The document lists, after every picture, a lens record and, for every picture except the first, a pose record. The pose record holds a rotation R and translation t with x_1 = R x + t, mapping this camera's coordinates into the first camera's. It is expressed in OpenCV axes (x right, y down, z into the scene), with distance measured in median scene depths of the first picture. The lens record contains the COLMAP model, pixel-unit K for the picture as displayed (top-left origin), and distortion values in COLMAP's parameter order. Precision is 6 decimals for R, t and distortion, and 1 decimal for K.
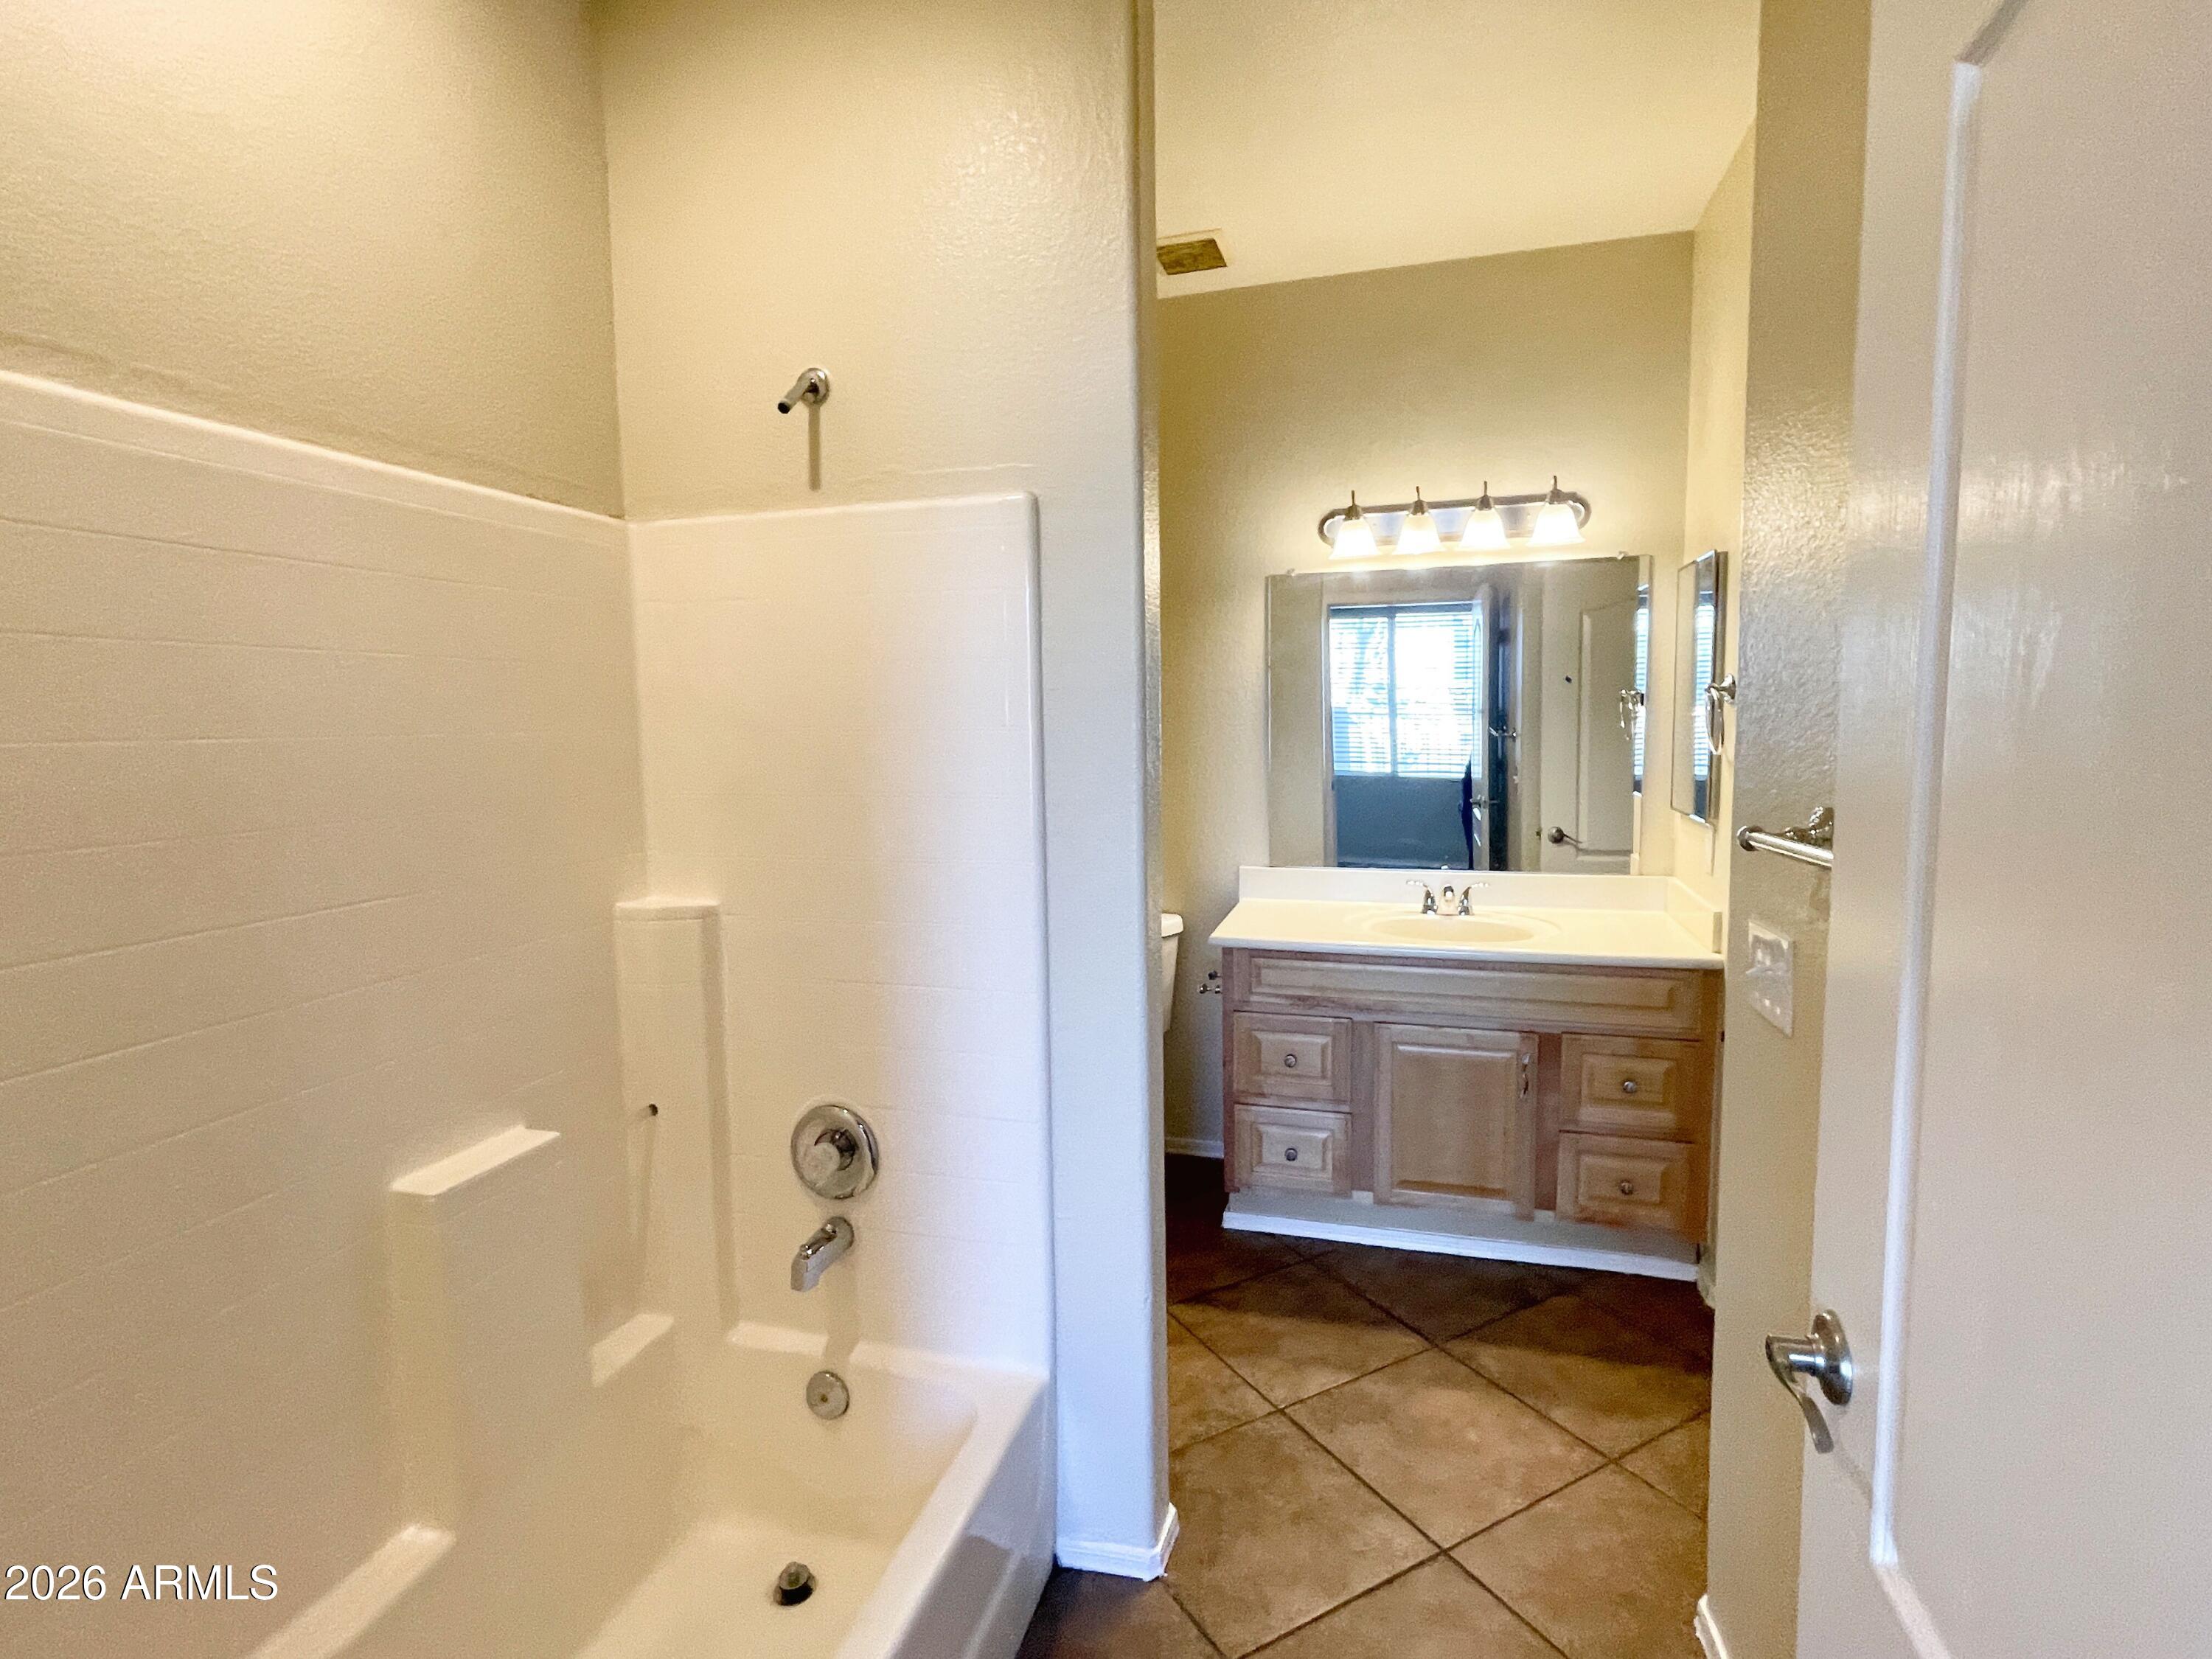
lens RADIAL K [[1105.4, 0, 1119.2], [0, 1105.4, 822.7], [0, 0, 1]] dist [0.004200, -0.001267]
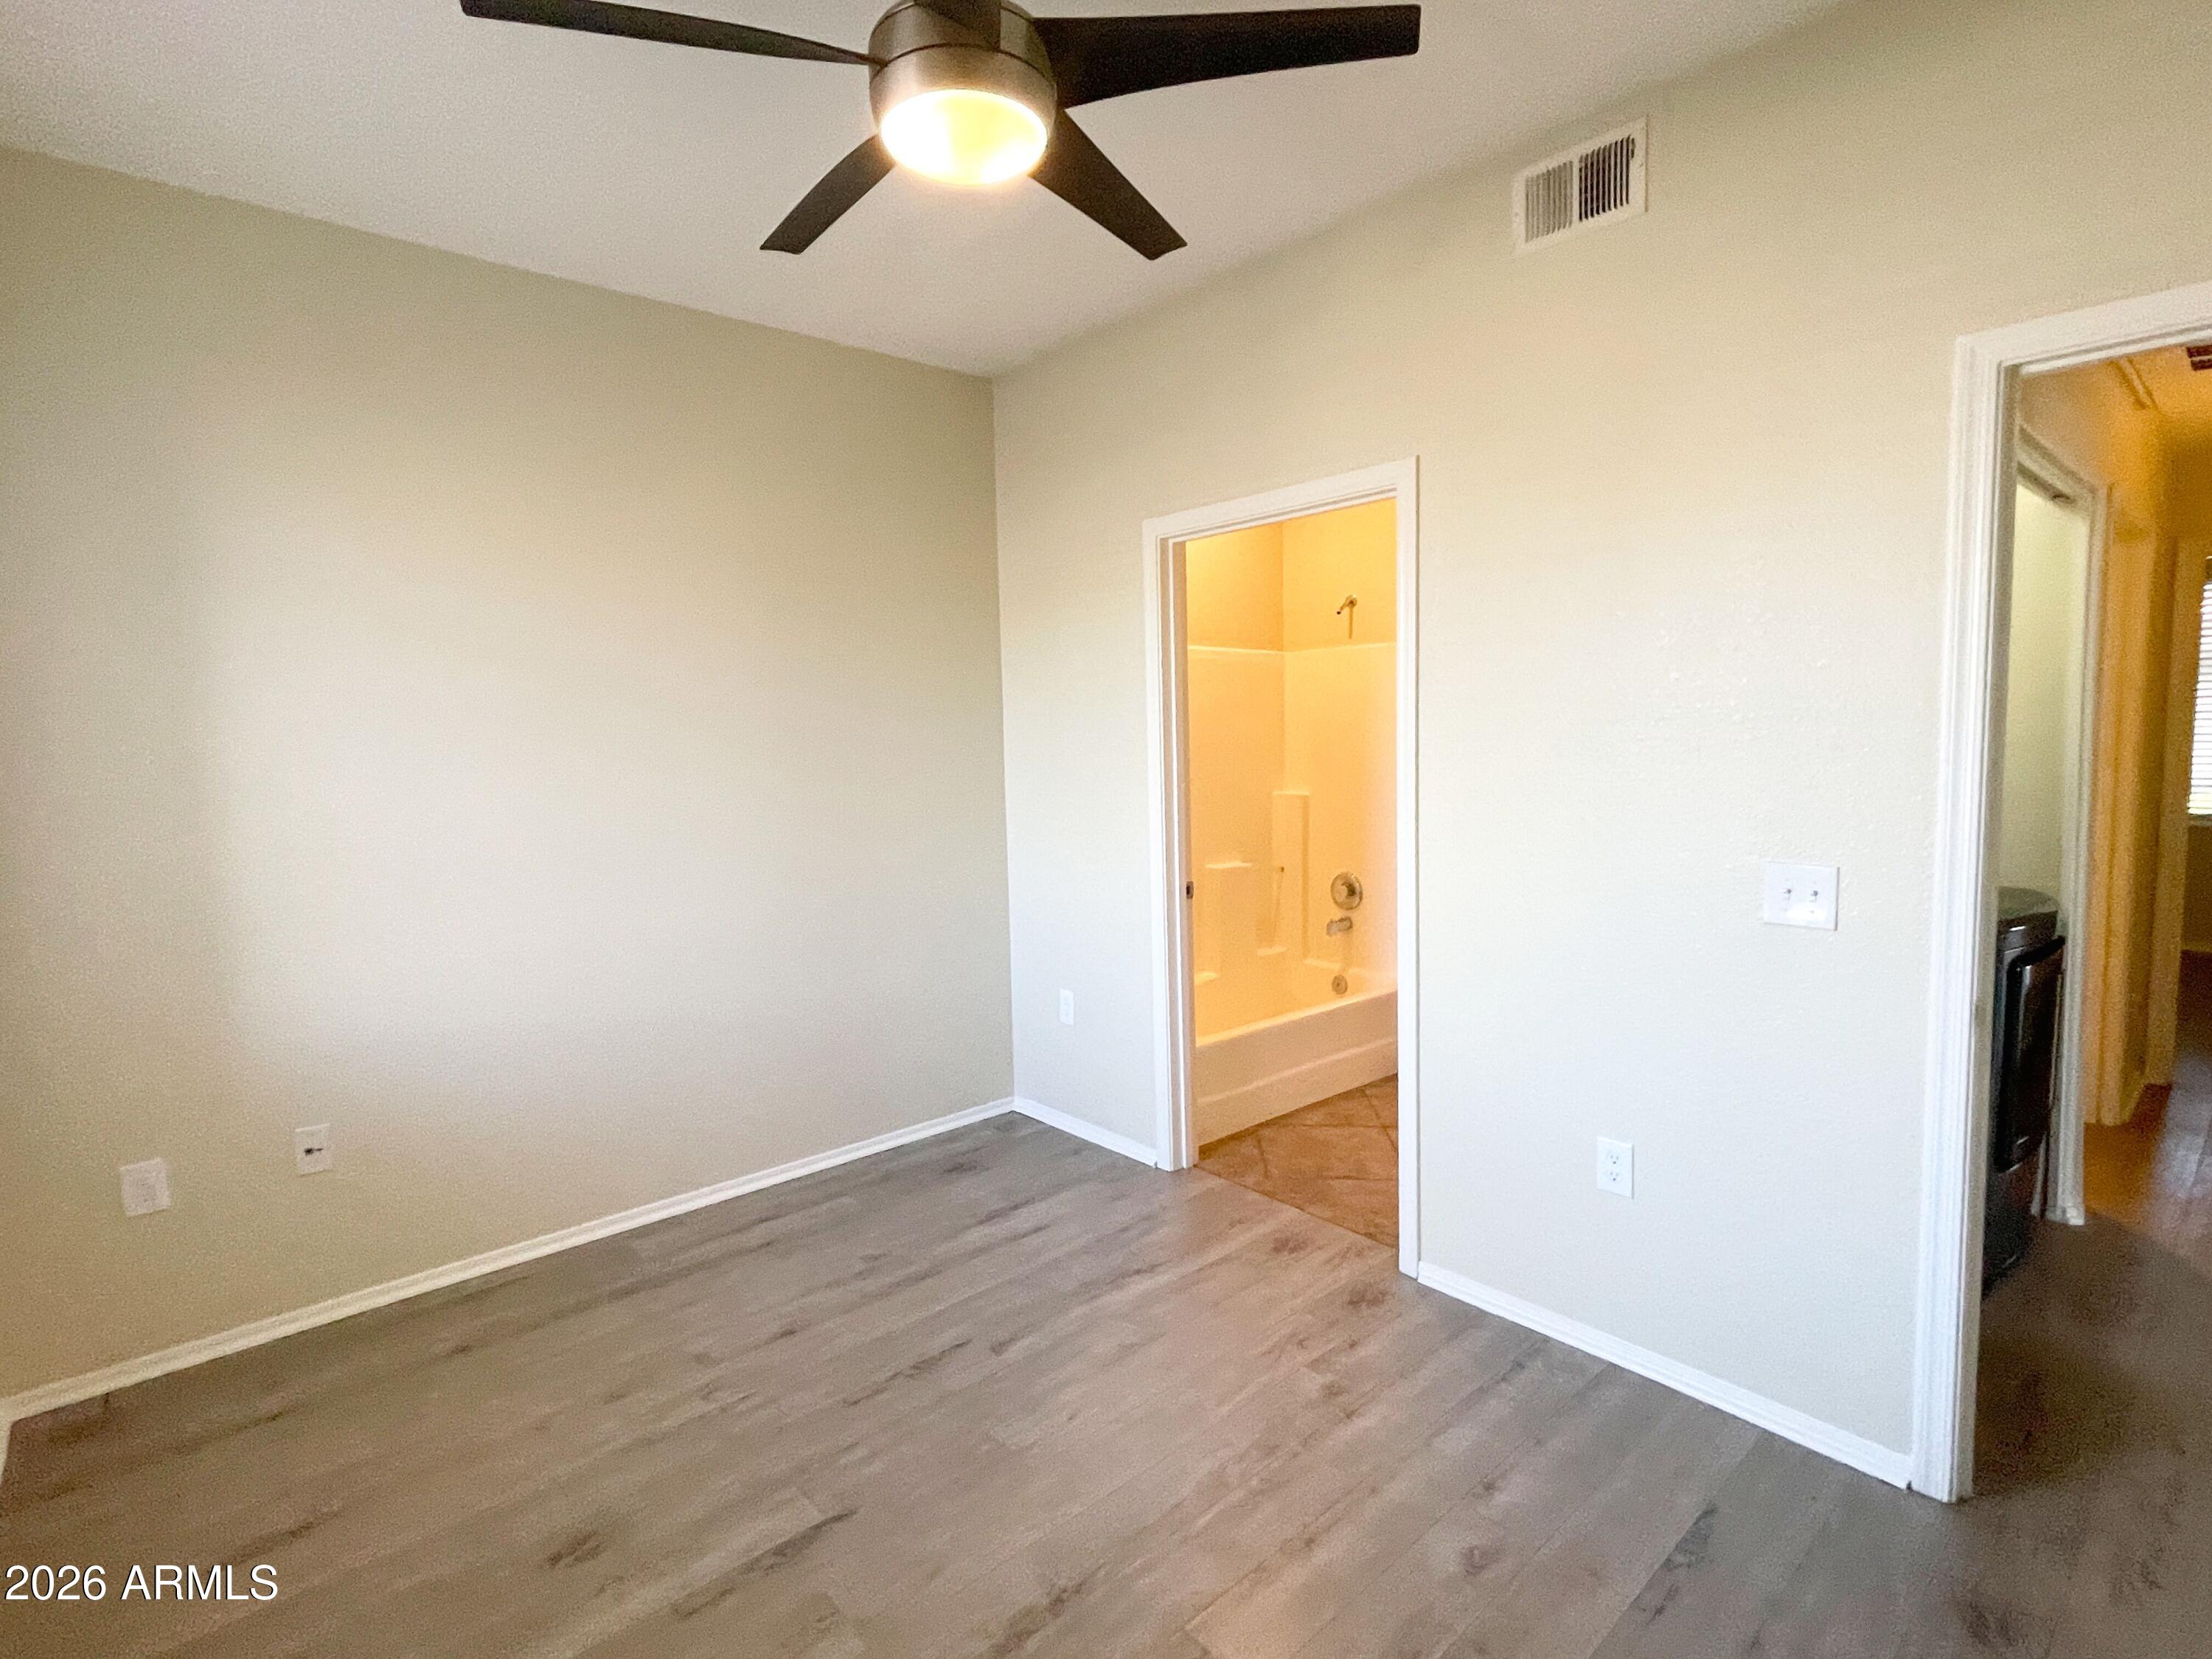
lens RADIAL K [[1105.4, 0, 1109.7], [0, 1105.4, 826.0], [0, 0, 1]] dist [0.004200, -0.001267]
pose [[0.851948, 0.048063, -0.521415, 0.616254], [-0.045571, 0.998806, 0.017609, 0.125297], [0.521639, 0.008759, 0.853121, -1.509524]]
